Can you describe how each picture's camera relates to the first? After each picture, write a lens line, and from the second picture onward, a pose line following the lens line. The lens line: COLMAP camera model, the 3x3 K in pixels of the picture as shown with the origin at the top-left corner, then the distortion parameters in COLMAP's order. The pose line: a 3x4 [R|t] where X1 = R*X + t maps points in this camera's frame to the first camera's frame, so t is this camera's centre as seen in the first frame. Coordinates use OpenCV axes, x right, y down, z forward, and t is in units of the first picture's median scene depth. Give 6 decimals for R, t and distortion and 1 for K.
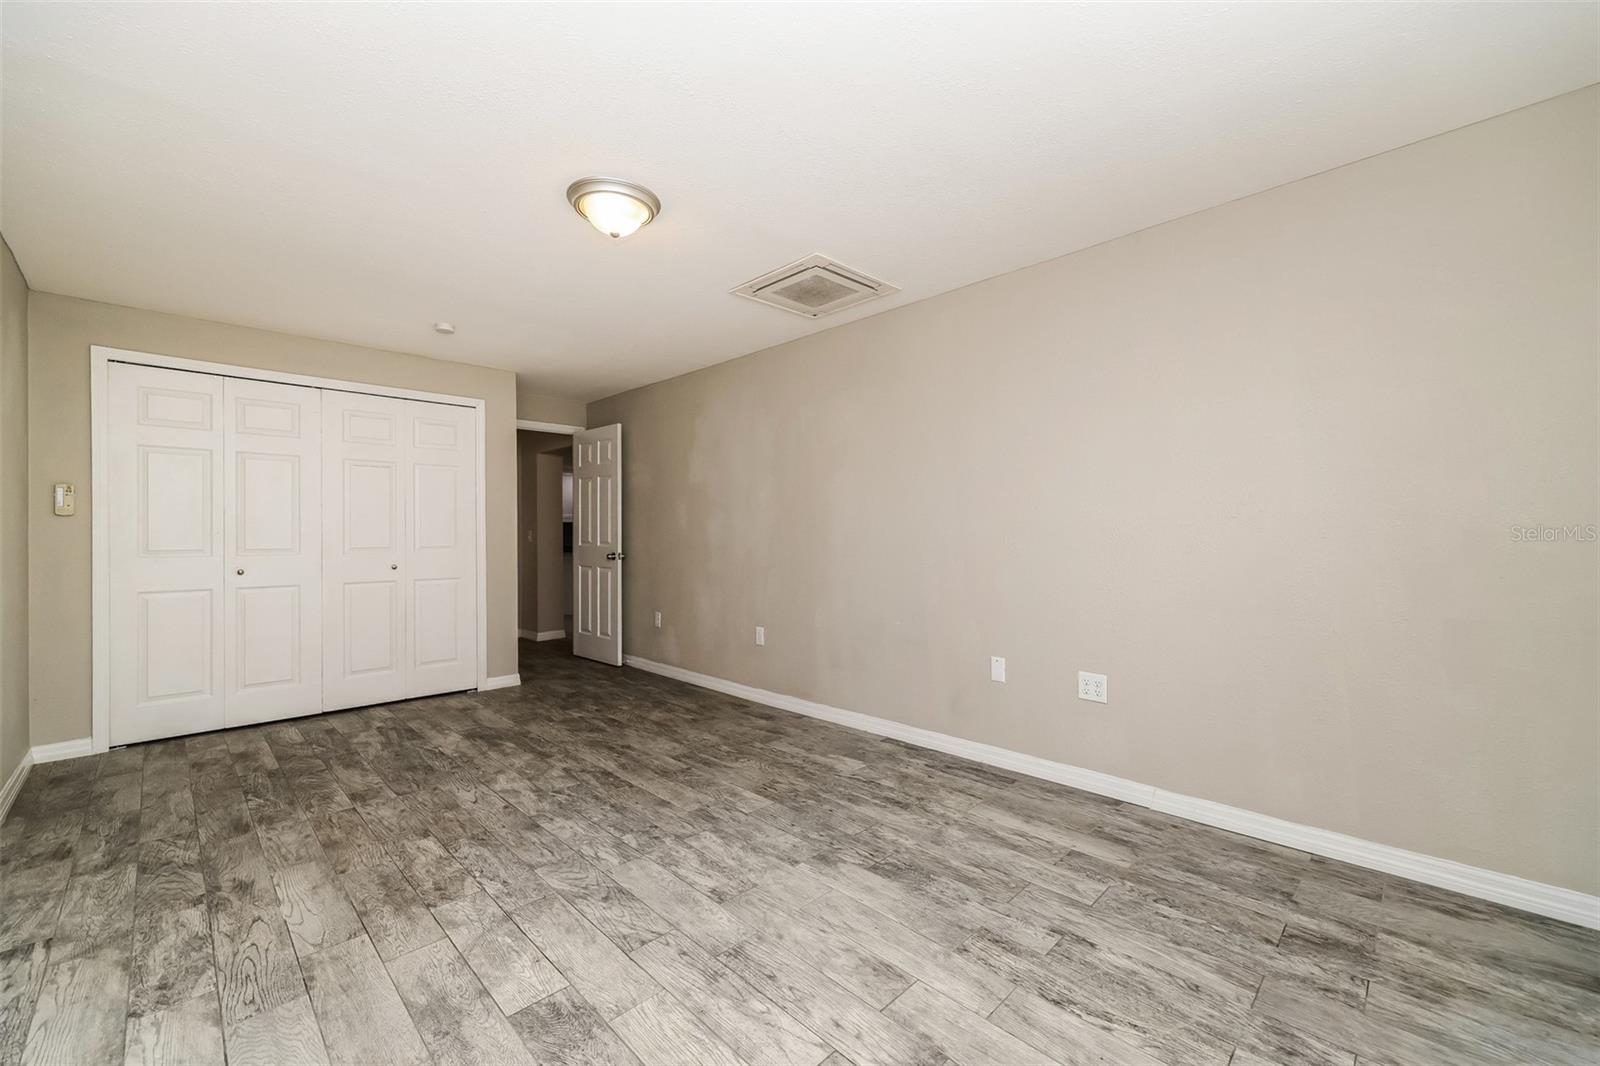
lens RADIAL K [[640.3, 0, 798.2], [0, 640.3, 535.0], [0, 0, 1]] dist [0.001234, -0.000042]
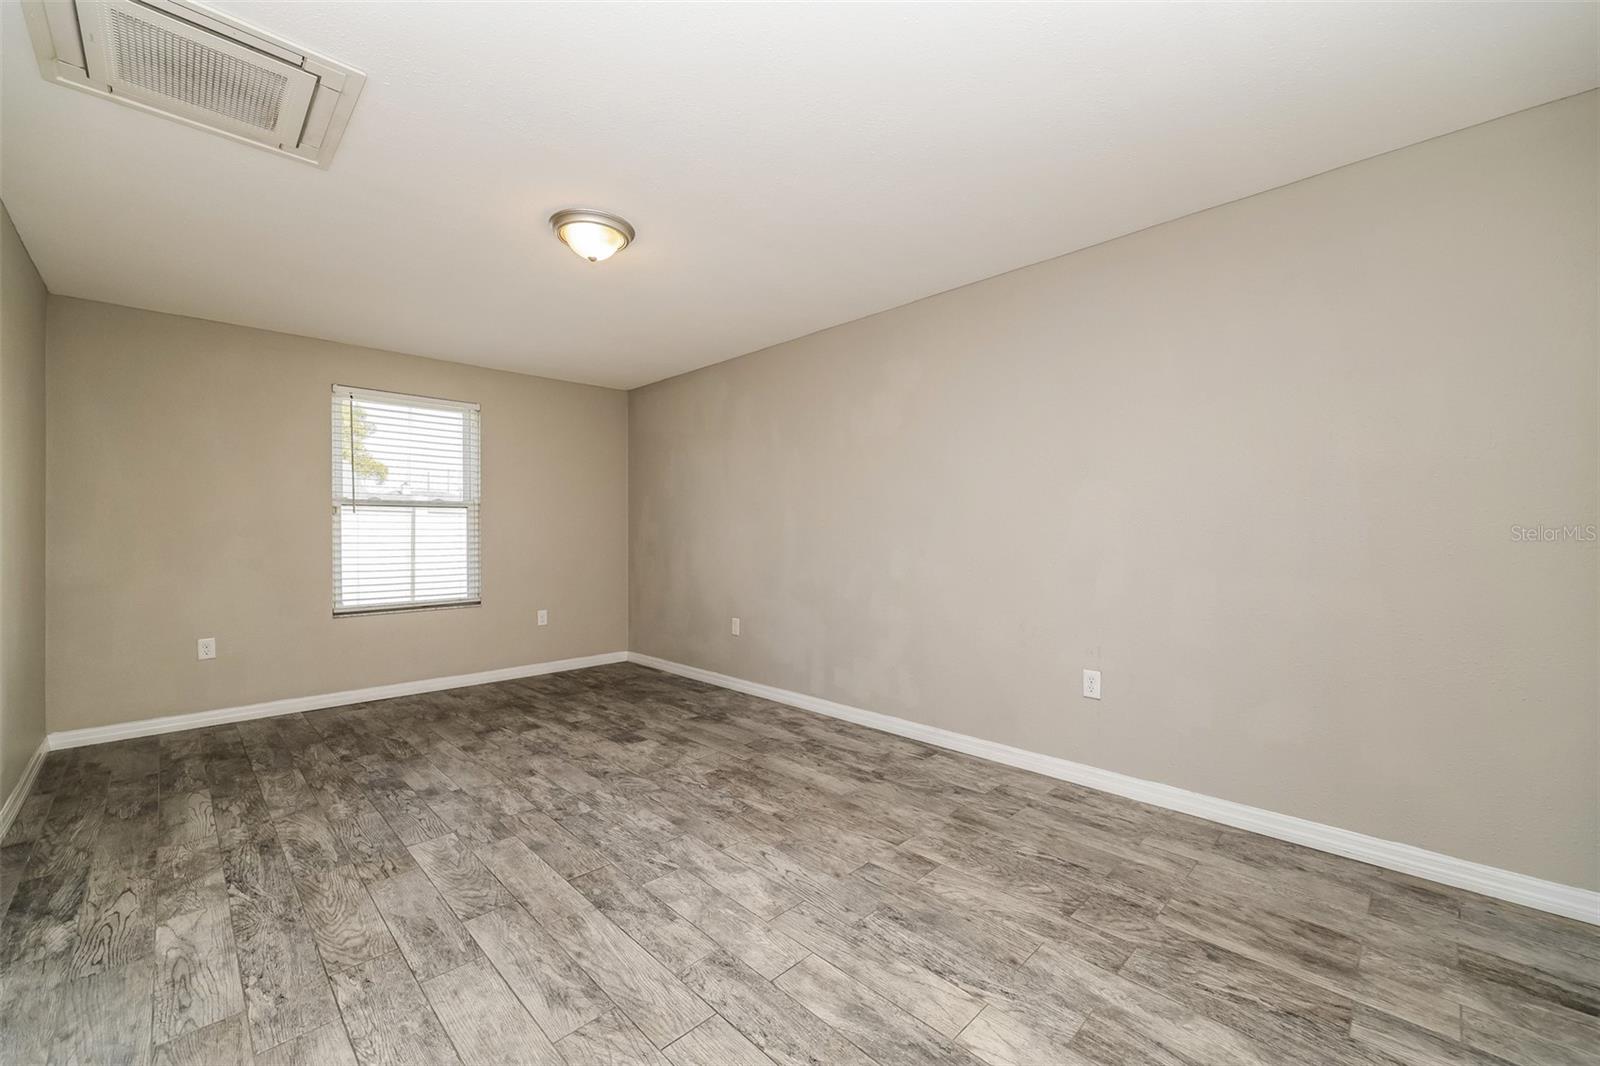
lens RADIAL K [[640.3, 0, 798.2], [0, 640.3, 535.0], [0, 0, 1]] dist [0.001234, -0.000042]
pose [[-0.999961, 0.007272, 0.005060, -0.610636], [0.007298, 0.999960, 0.005128, 0.003041], [-0.005022, 0.005165, -0.999974, 1.999927]]
